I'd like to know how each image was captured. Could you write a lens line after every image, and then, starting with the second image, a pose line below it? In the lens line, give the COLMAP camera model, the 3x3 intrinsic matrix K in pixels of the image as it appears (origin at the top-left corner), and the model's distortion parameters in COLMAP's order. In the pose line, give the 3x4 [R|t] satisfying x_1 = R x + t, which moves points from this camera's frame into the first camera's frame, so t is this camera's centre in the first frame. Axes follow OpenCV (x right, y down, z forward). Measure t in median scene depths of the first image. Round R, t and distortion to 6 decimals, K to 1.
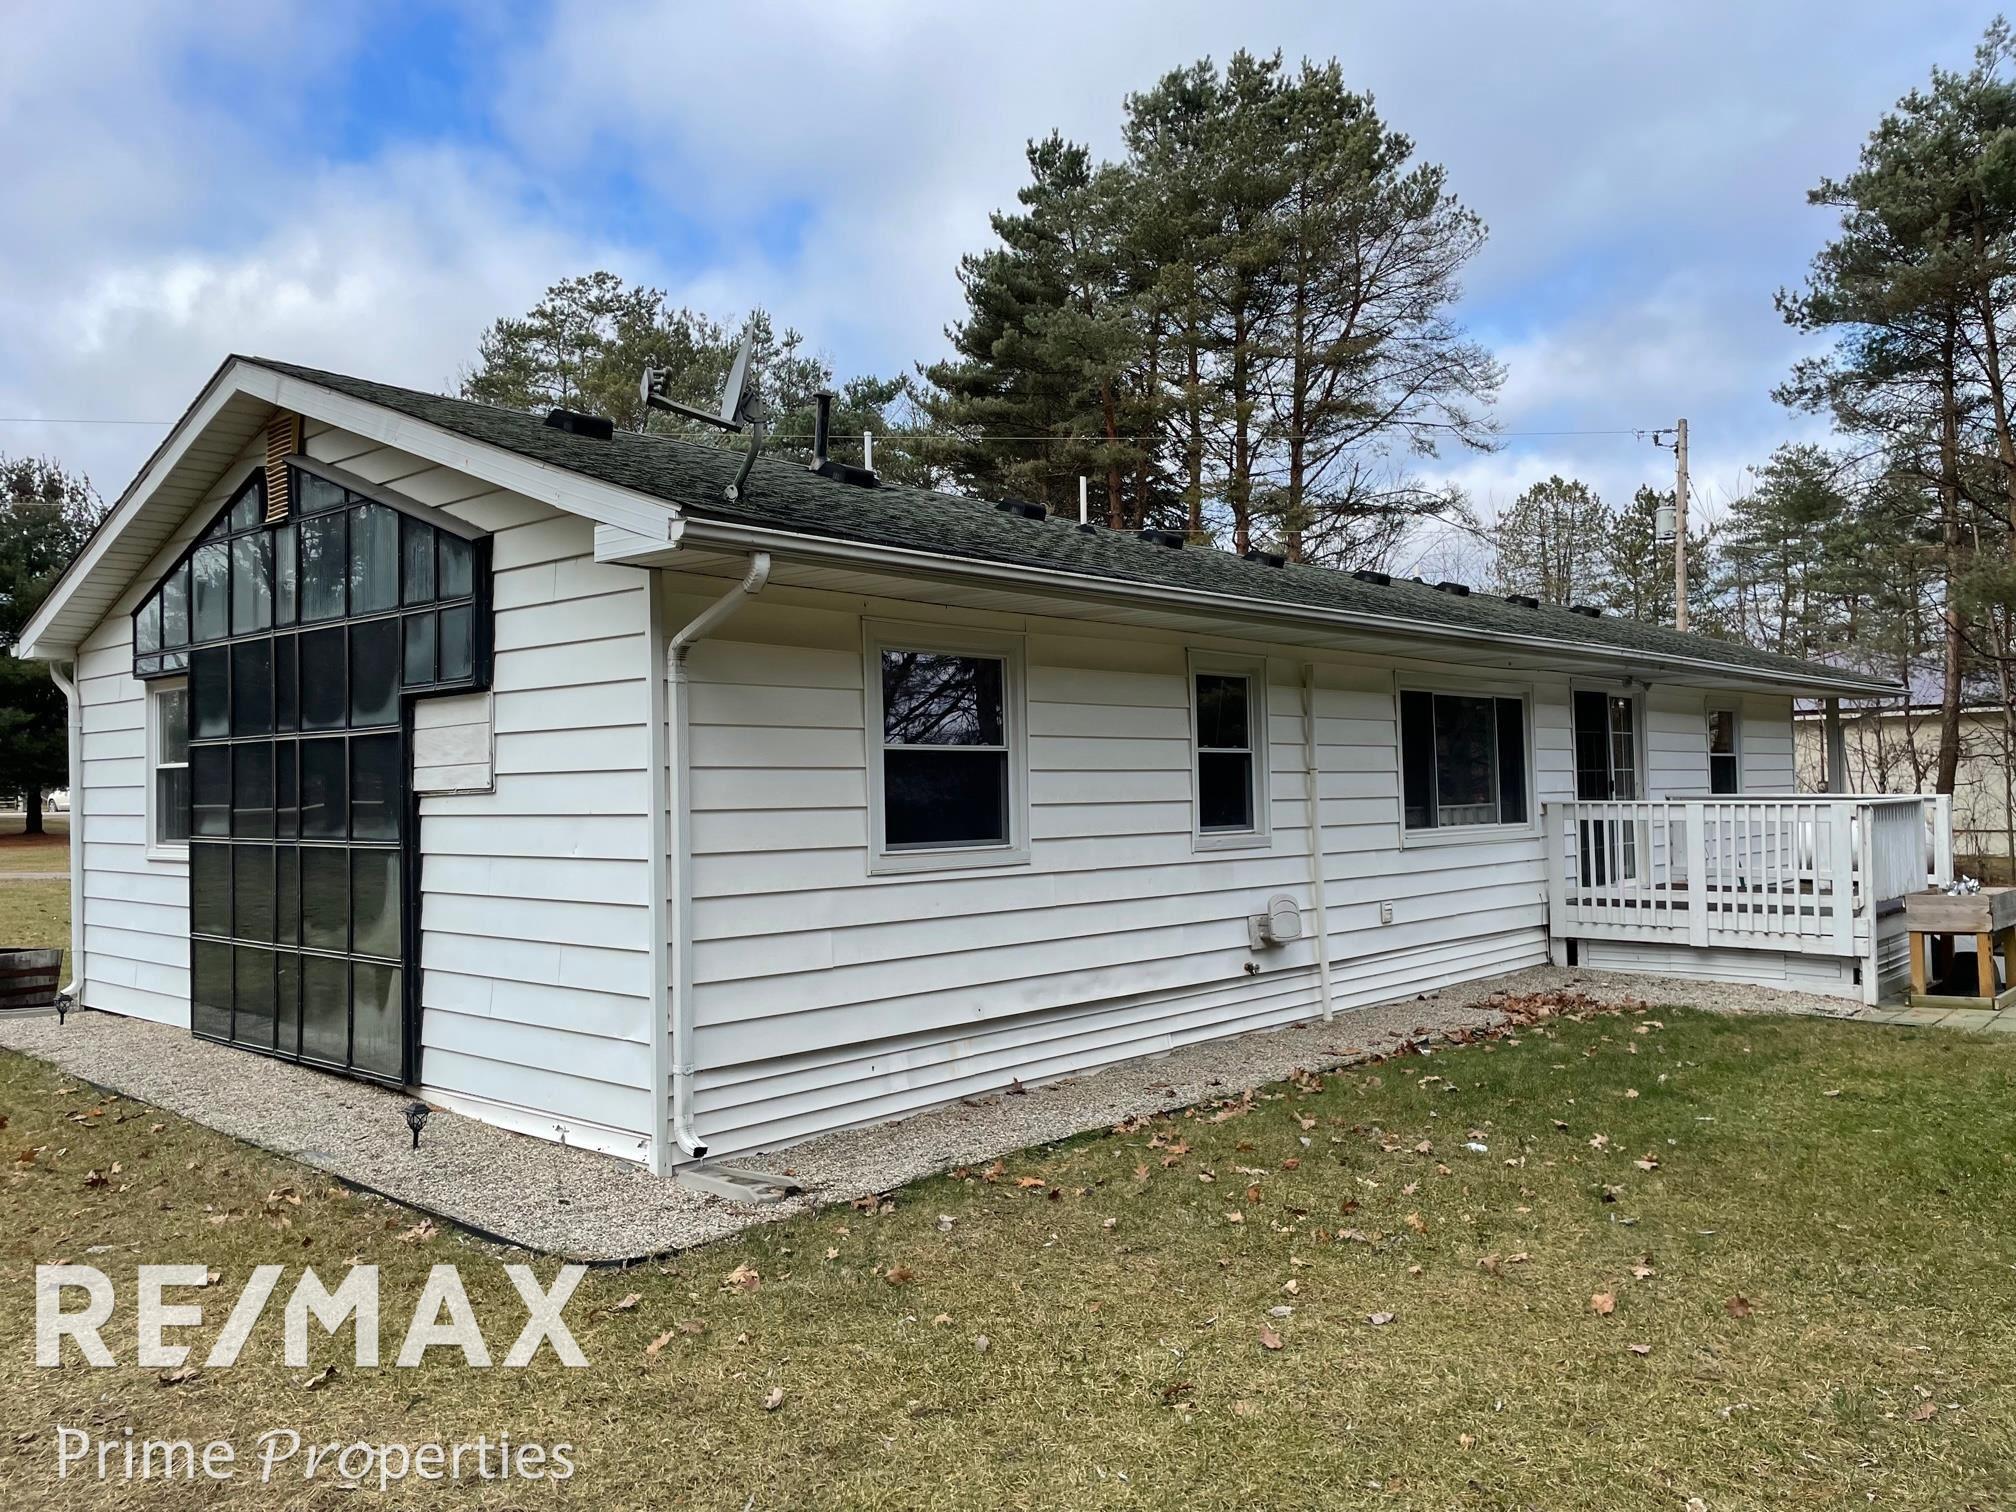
lens RADIAL K [[1534.7, 0, 1008.0], [0, 1534.7, 756.0], [0, 0, 1]] dist [0.140519, -0.217542]
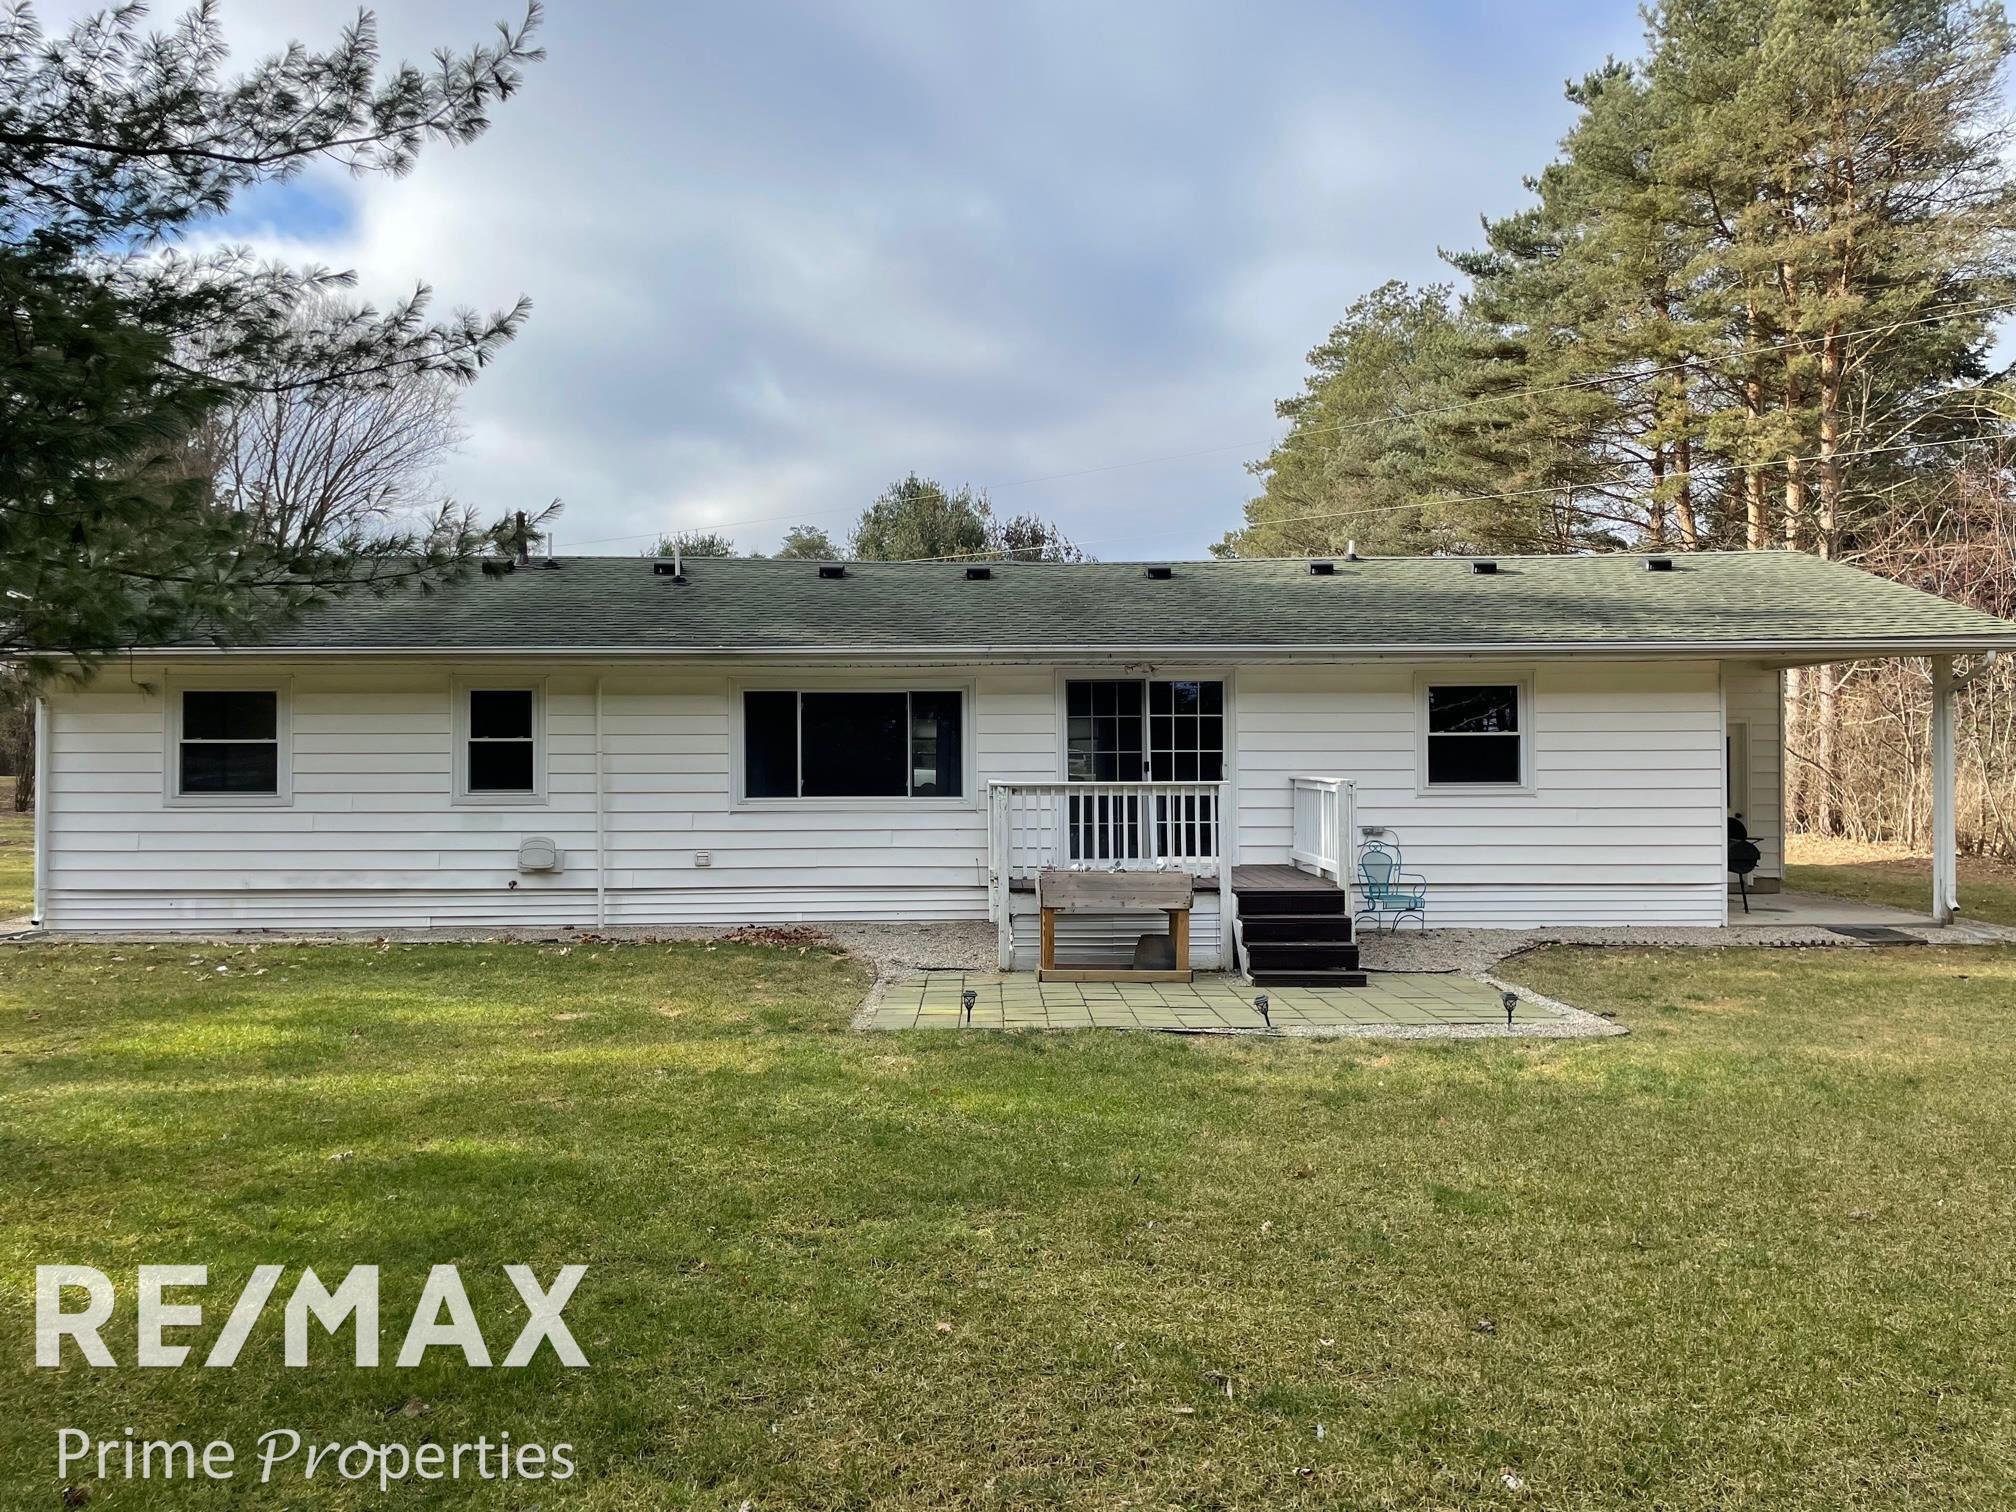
lens RADIAL K [[1534.7, 0, 1008.0], [0, 1534.7, 756.0], [0, 0, 1]] dist [0.140519, -0.217542]
pose [[0.668318, 0.003840, -0.743865, 1.369013], [0.007410, 0.999903, 0.011819, -0.001439], [0.743838, -0.013411, 0.668225, 0.299841]]
